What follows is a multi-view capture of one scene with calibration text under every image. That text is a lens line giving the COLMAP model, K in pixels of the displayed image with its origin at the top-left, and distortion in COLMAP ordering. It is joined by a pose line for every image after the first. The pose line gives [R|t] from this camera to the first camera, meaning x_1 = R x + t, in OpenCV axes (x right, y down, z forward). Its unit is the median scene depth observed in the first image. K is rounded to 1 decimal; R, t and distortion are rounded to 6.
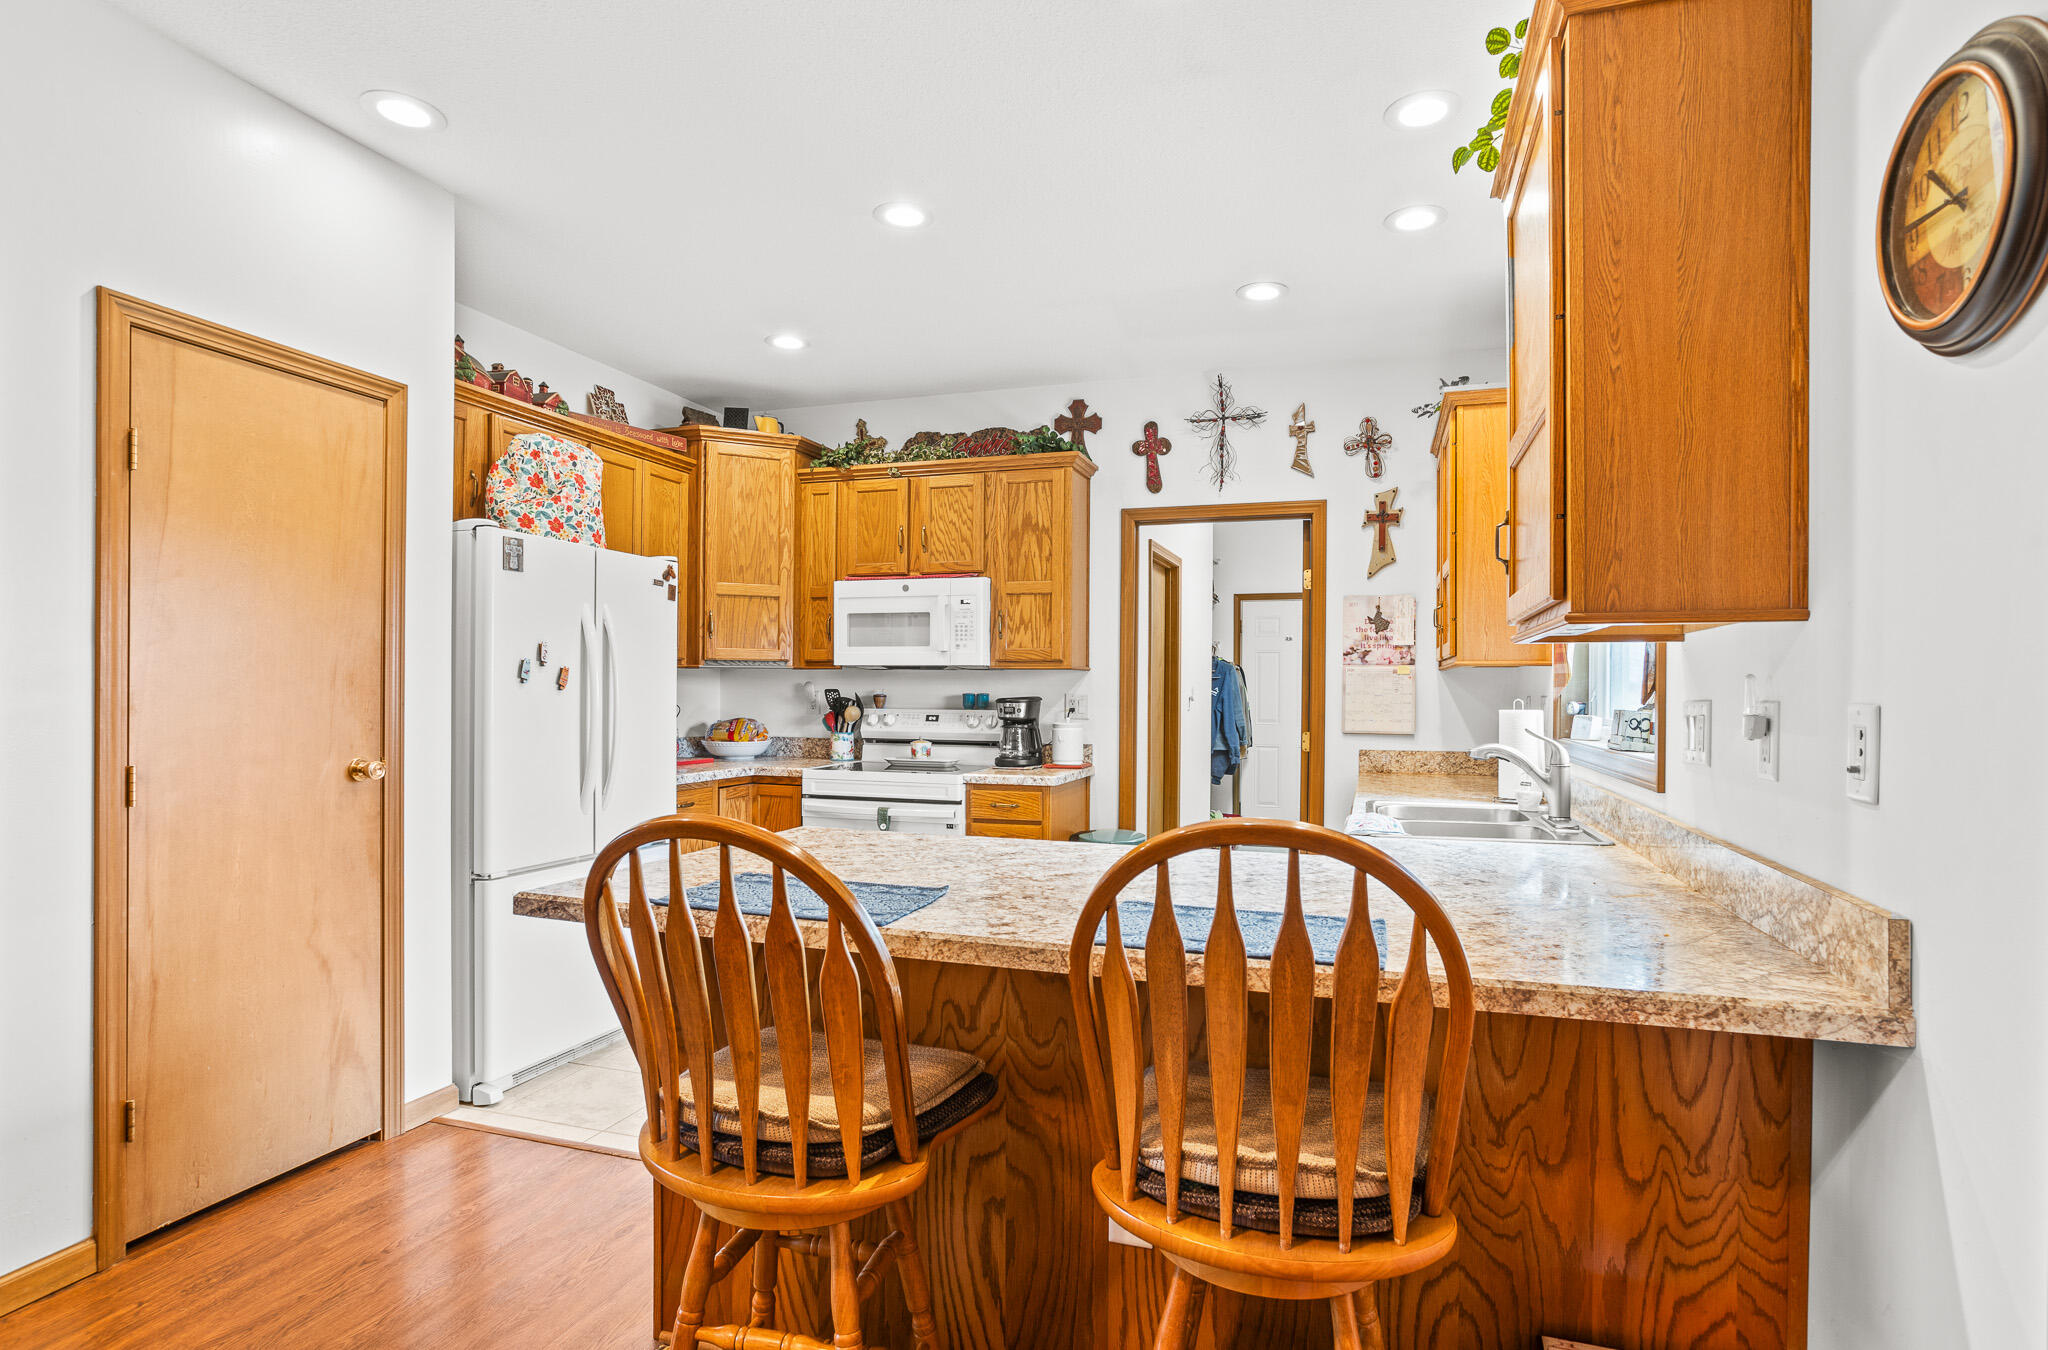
lens RADIAL K [[1016.4, 0, 1106.8], [0, 1016.4, 691.9], [0, 0, 1]] dist [-0.034005, -0.000079]
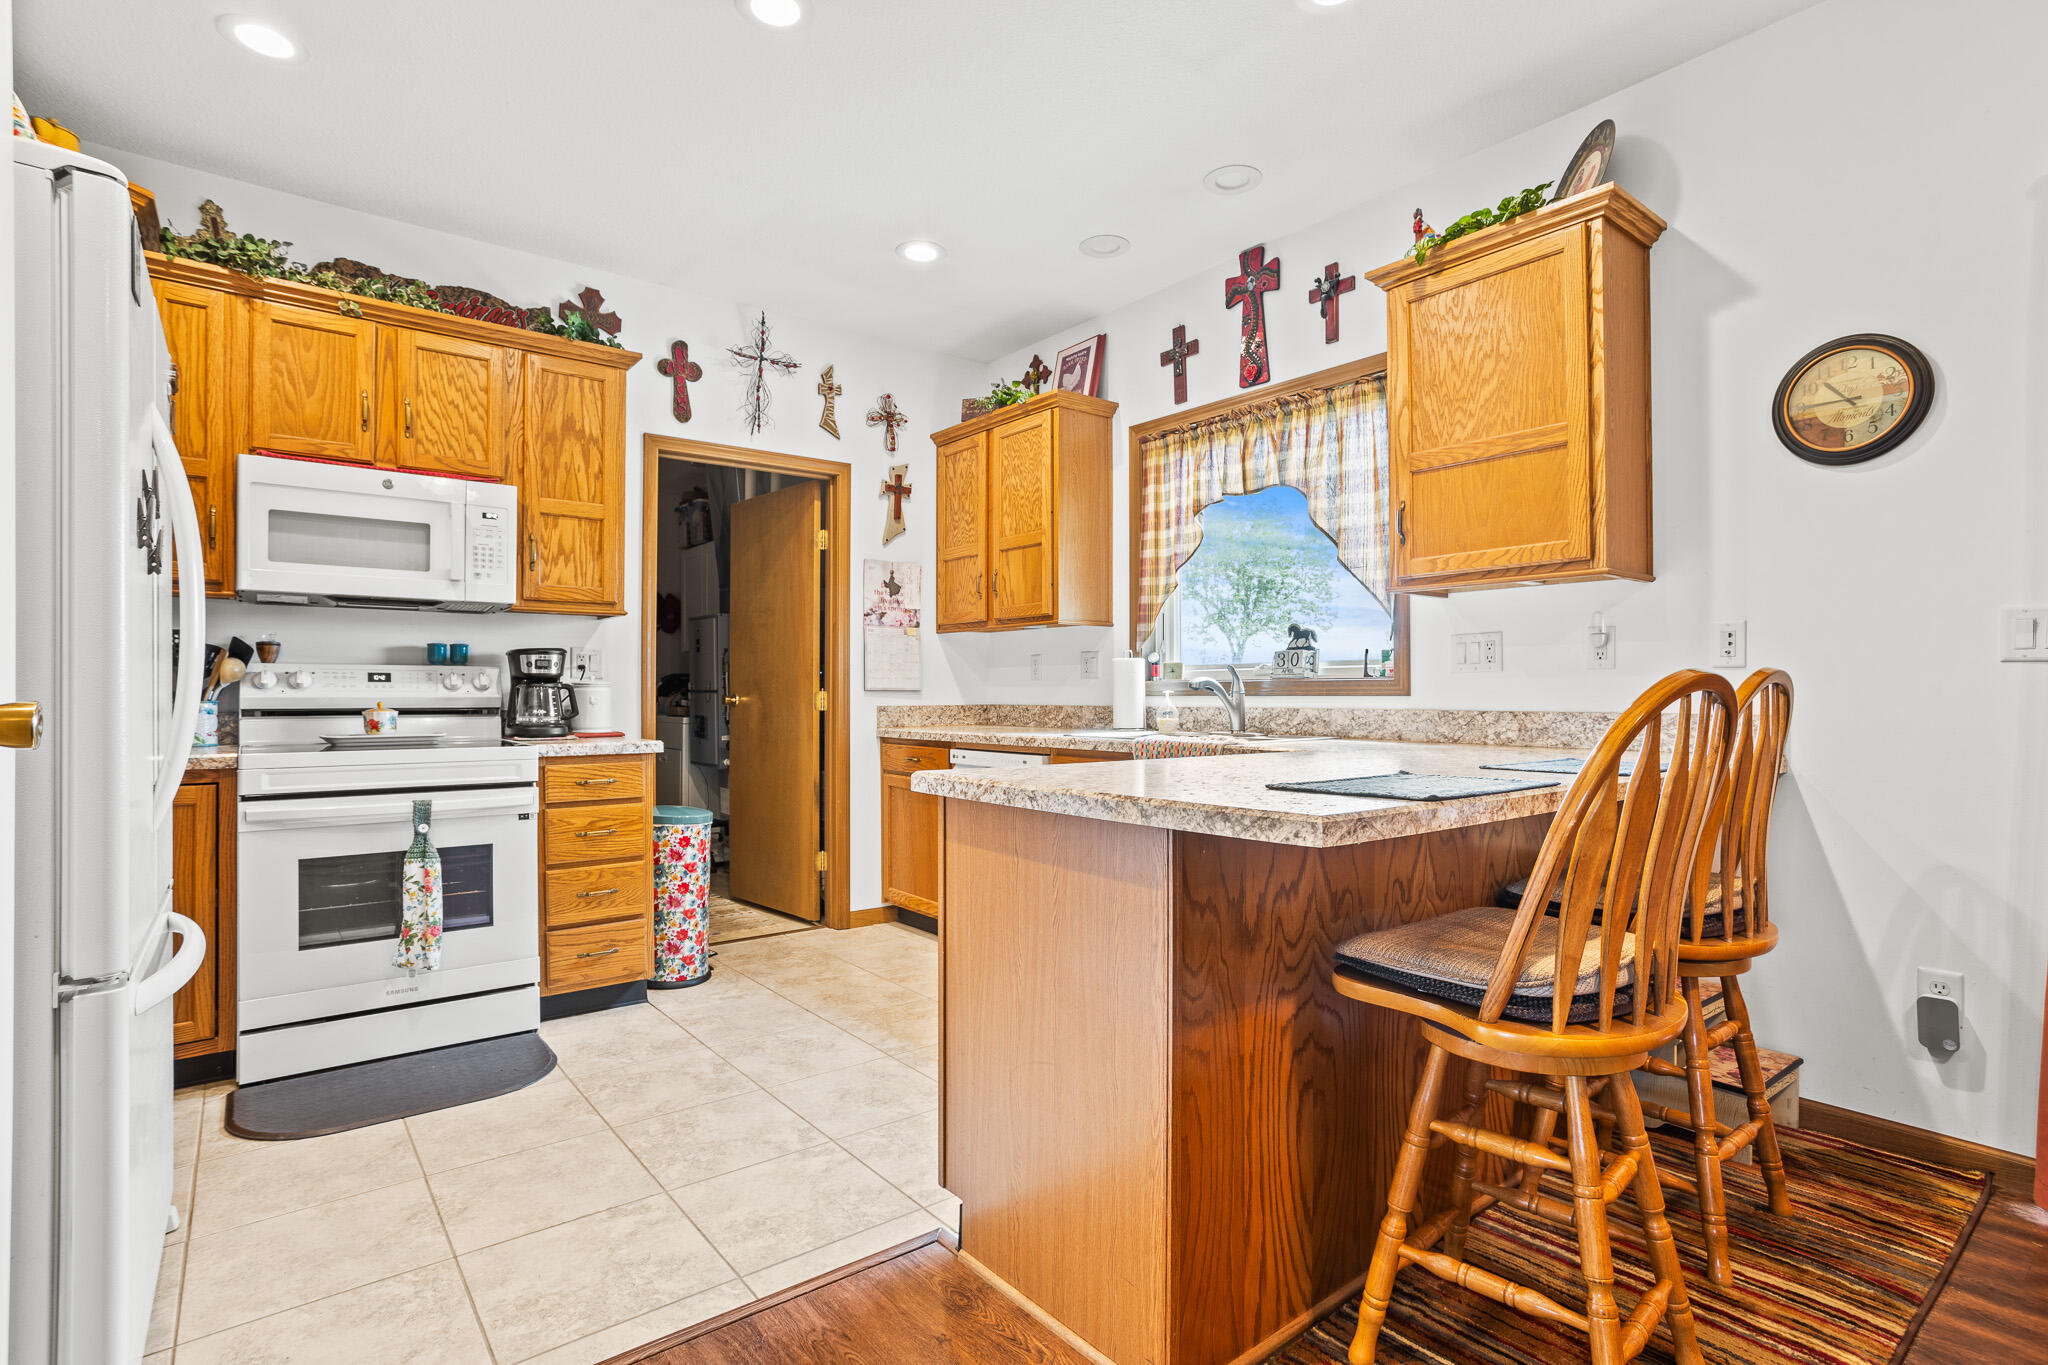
lens RADIAL K [[978.4, 0, 1020.0], [0, 978.4, 690.1], [0, 0, 1]] dist [-0.051213, 0.027207]
pose [[0.586835, -0.006090, 0.809684, -0.475658], [0.003595, 0.999981, 0.004916, 0.035419], [-0.809699, 0.000026, 0.586846, 0.272572]]
